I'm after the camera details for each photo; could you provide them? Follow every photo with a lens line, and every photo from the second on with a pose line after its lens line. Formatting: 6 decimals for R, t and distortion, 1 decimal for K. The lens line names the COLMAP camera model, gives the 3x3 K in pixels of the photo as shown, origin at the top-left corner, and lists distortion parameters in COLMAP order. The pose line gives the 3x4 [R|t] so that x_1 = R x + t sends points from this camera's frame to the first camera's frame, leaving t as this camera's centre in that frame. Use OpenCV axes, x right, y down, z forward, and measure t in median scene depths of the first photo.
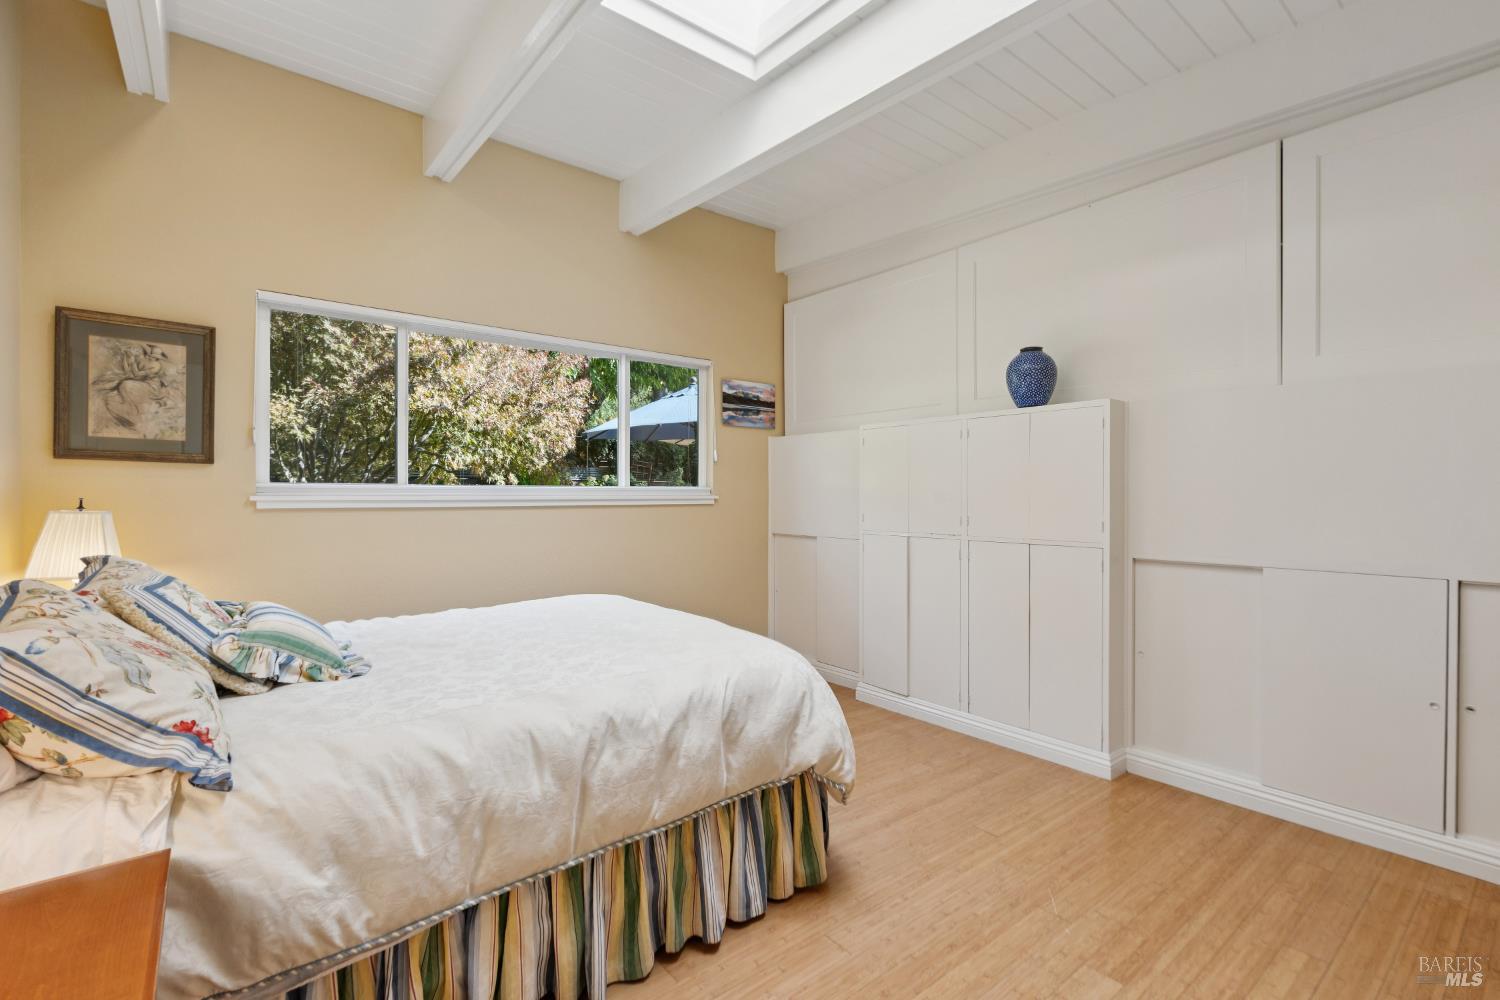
lens RADIAL K [[683.3, 0, 755.9], [0, 683.3, 491.9], [0, 0, 1]] dist [0.000453, 0.002834]
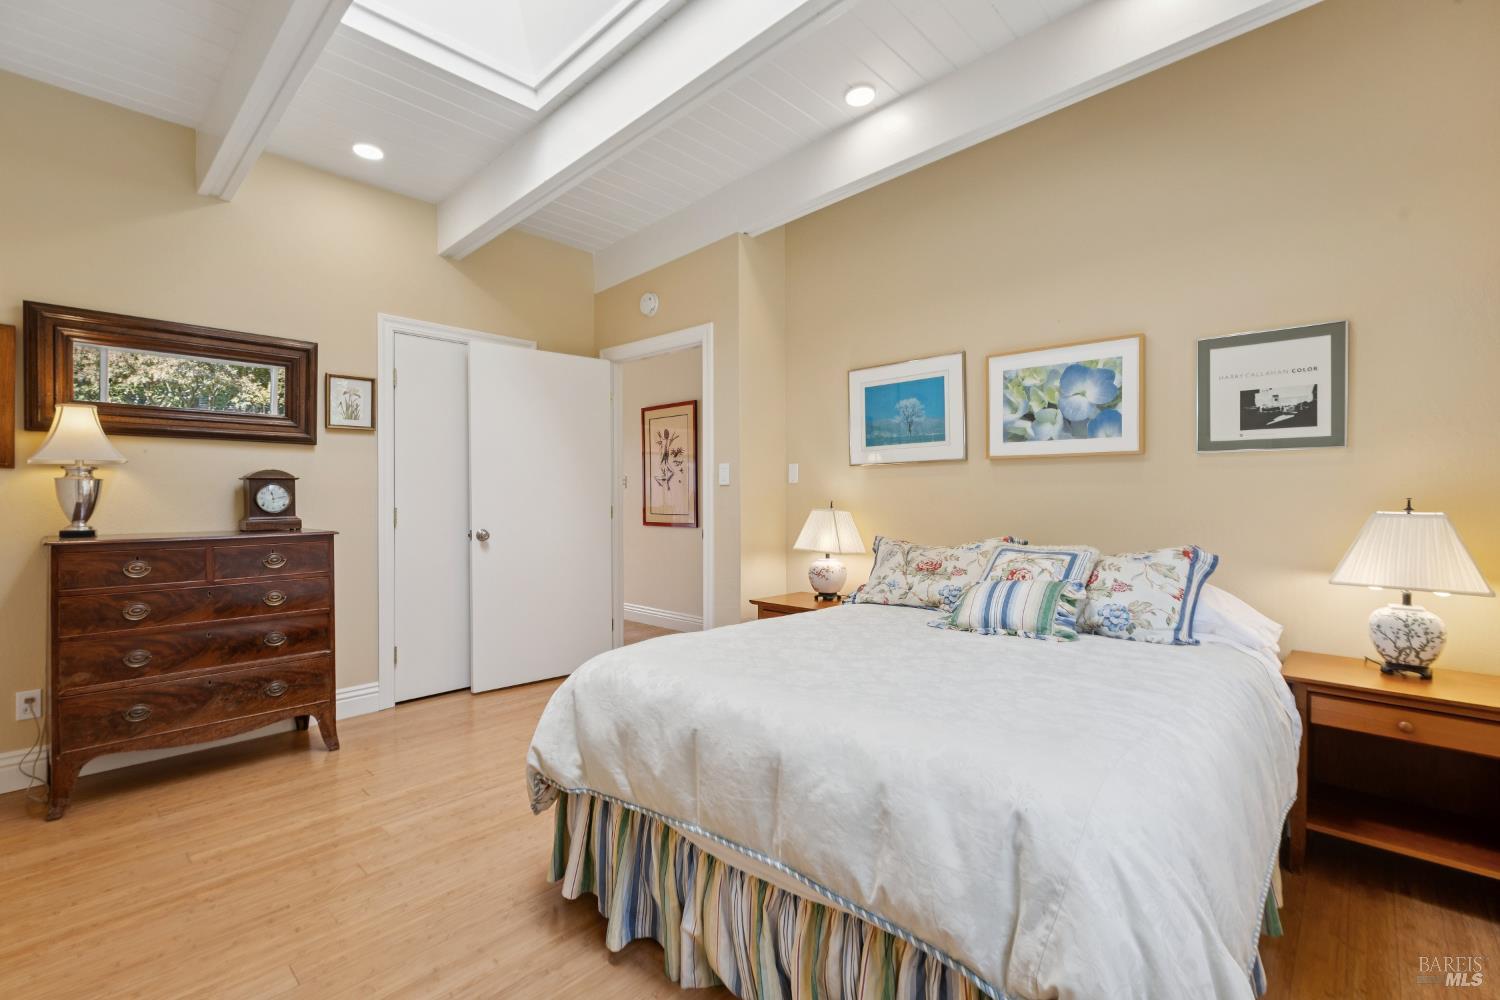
lens RADIAL K [[683.3, 0, 744.2], [0, 683.3, 495.8], [0, 0, 1]] dist [0.000453, 0.002834]
pose [[-0.991467, -0.001668, -0.130346, -0.035755], [-0.002621, 0.999971, 0.007136, 0.002280], [0.130330, 0.007417, -0.991443, 2.248805]]
